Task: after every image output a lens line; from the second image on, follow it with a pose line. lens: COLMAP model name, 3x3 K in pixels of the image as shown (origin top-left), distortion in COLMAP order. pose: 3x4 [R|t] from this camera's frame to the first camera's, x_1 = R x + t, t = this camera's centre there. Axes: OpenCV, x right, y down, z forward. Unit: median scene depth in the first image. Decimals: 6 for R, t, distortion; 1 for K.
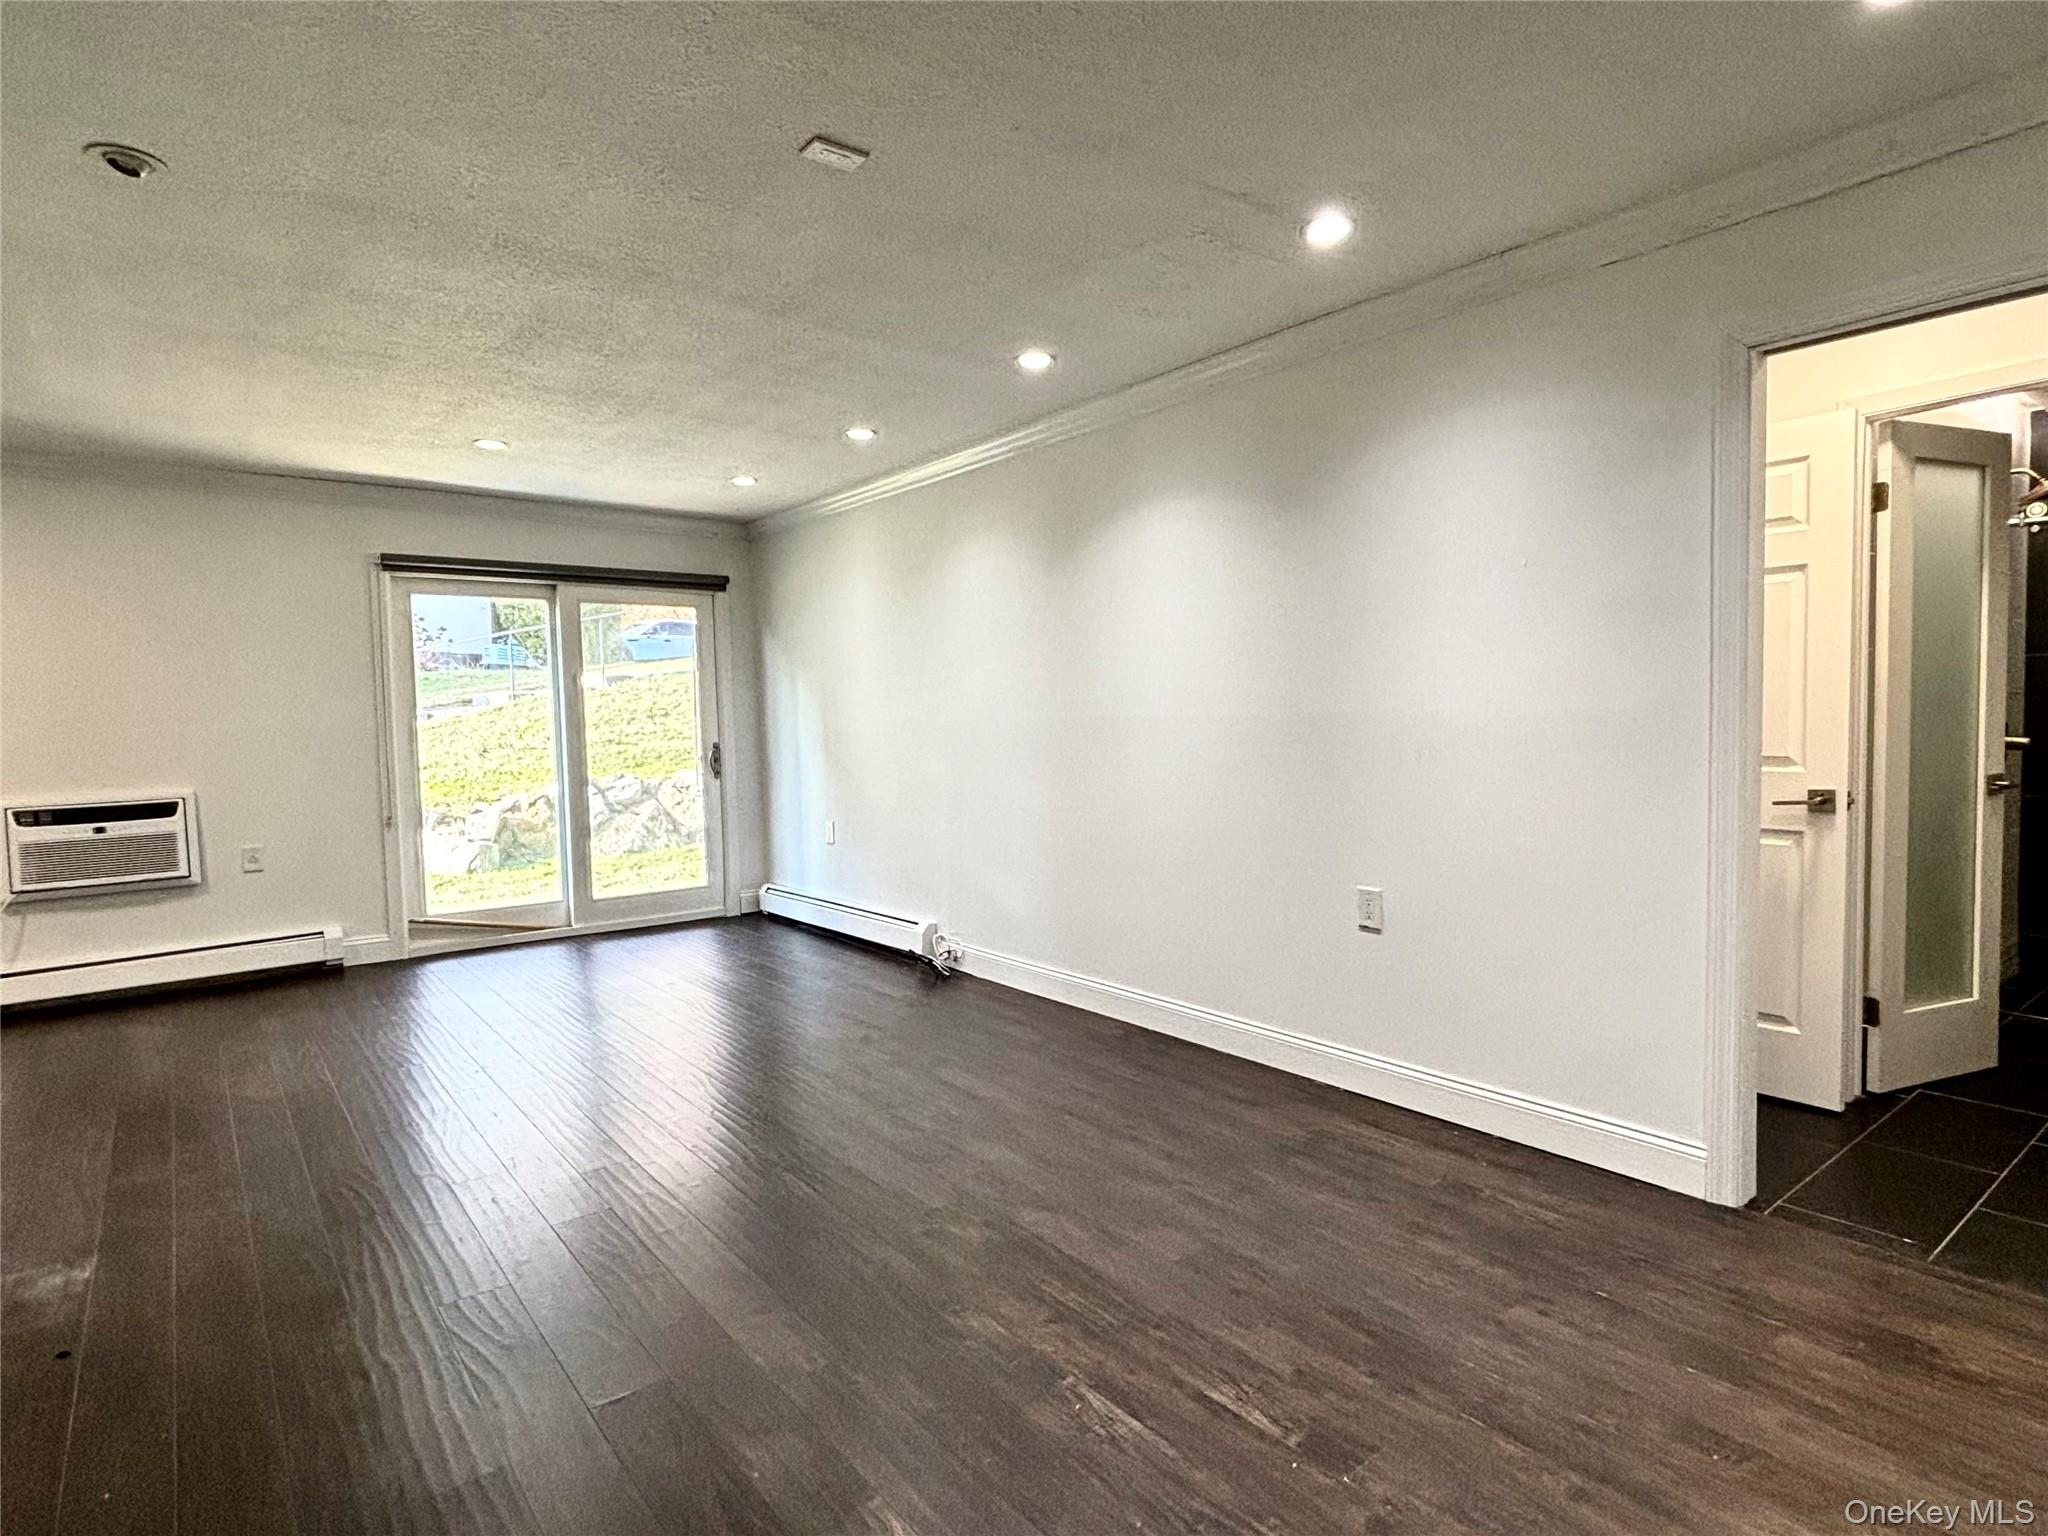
lens RADIAL K [[1125.2, 0, 1017.9], [0, 1125.2, 759.7], [0, 0, 1]] dist [0.003127, 0.000728]
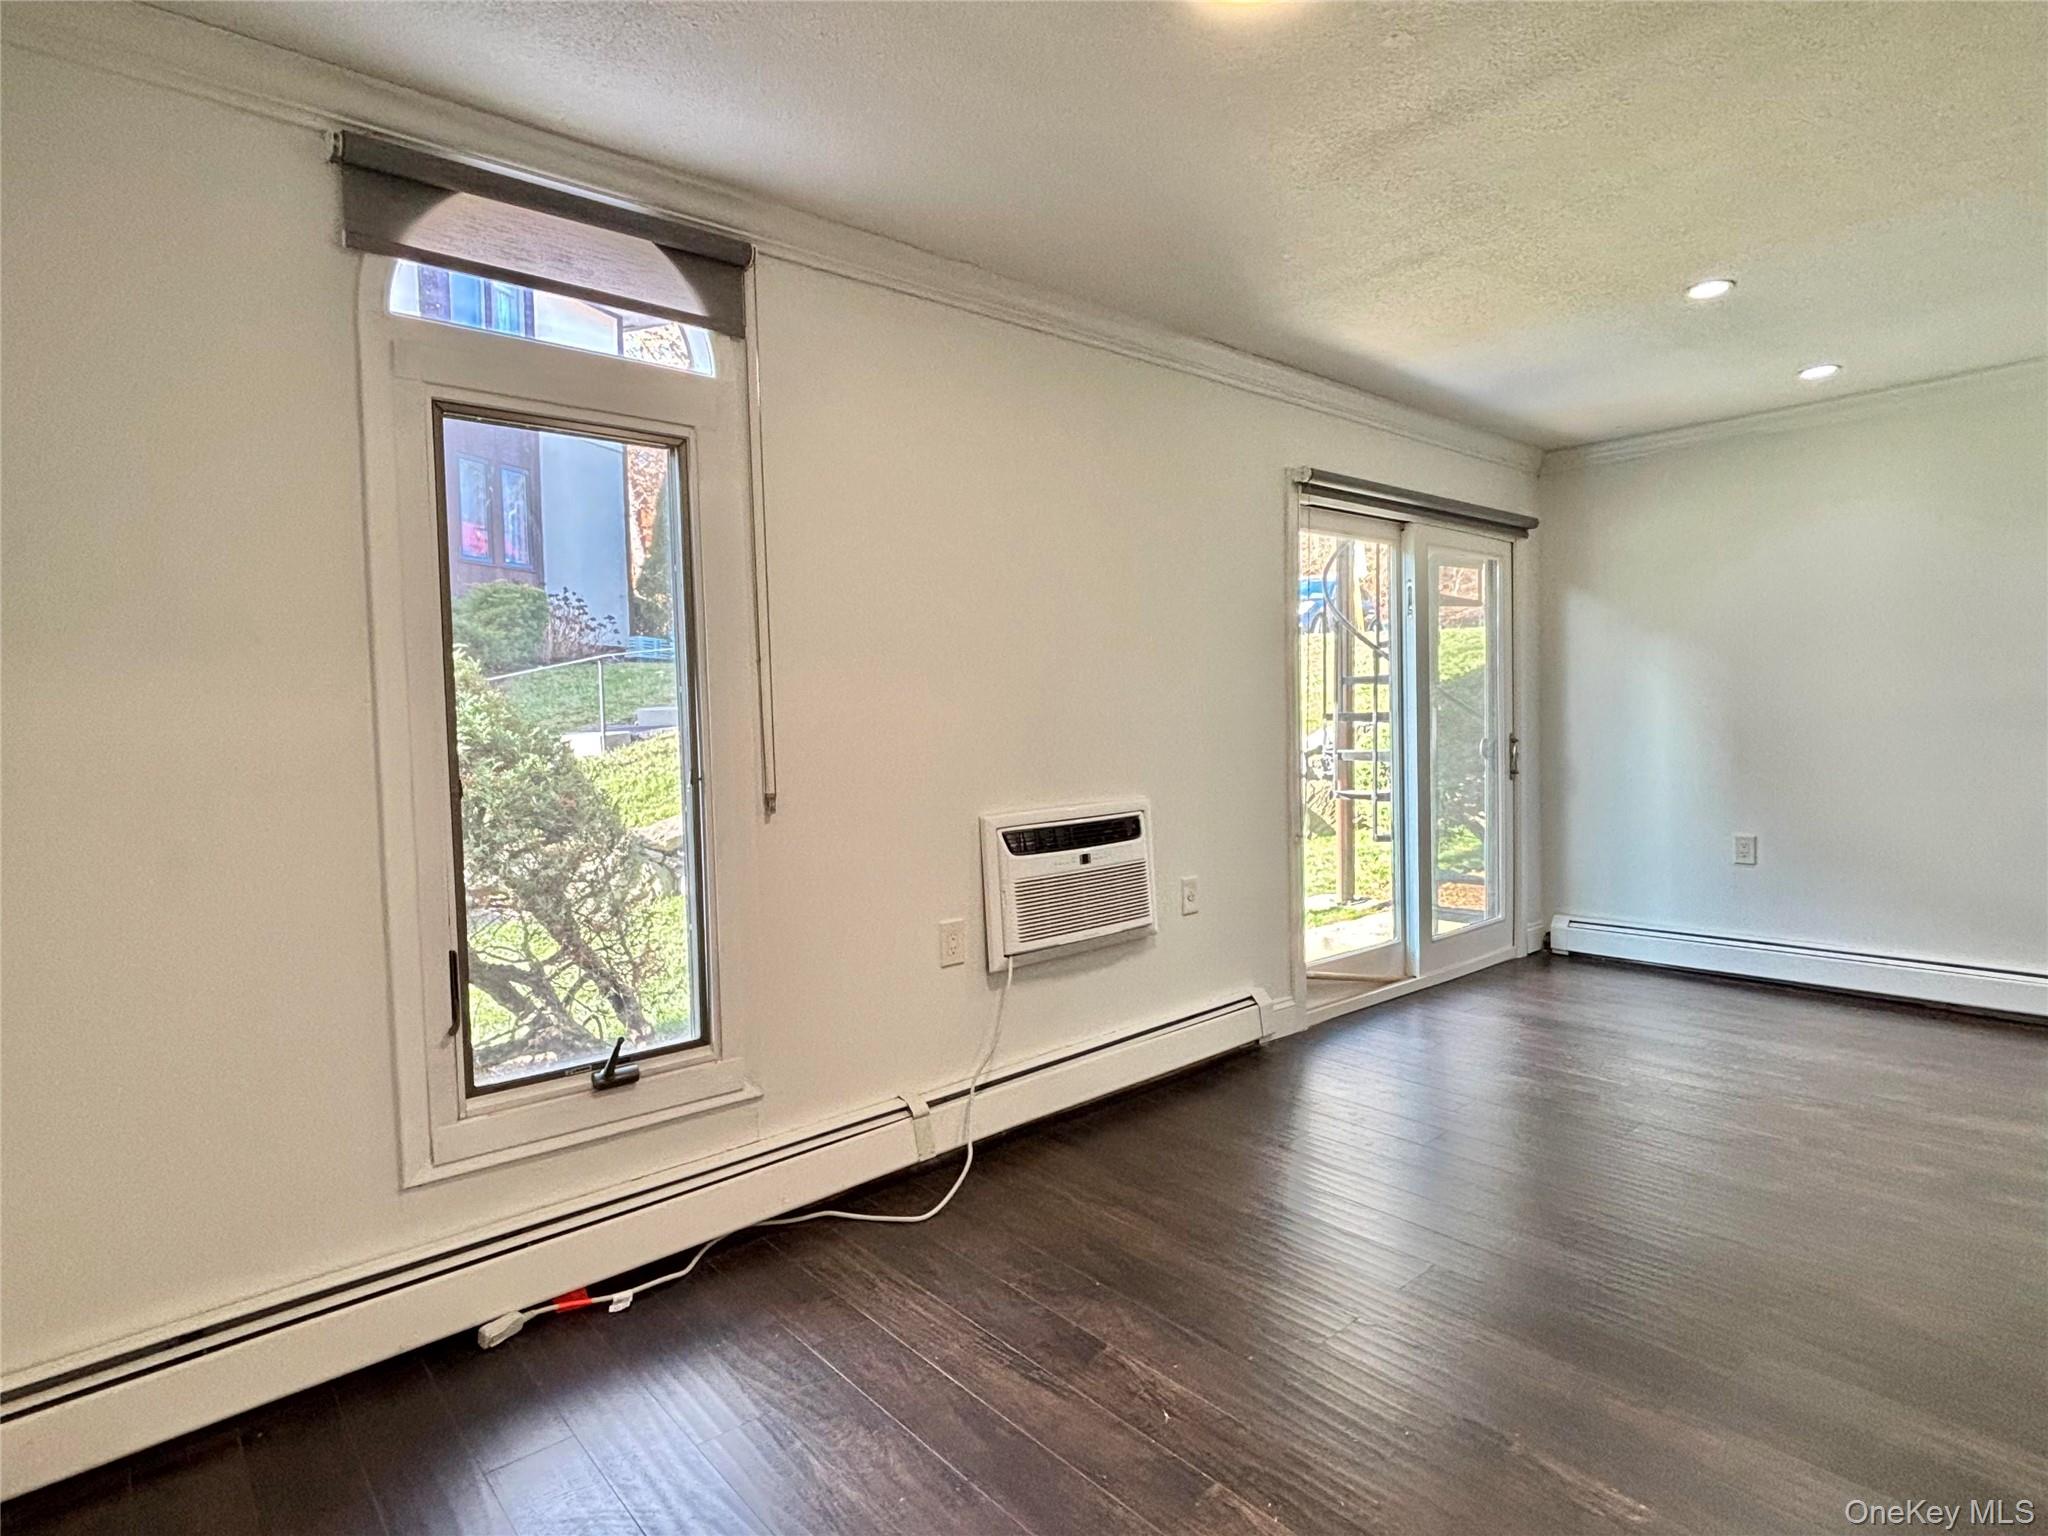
lens RADIAL K [[1125.2, 0, 1017.9], [0, 1125.2, 759.7], [0, 0, 1]] dist [0.003127, 0.000728]
pose [[0.998439, -0.004308, 0.055687, -0.796852], [0.004467, 0.999986, -0.002736, 0.004676], [-0.055675, 0.002981, 0.998444, 0.298503]]
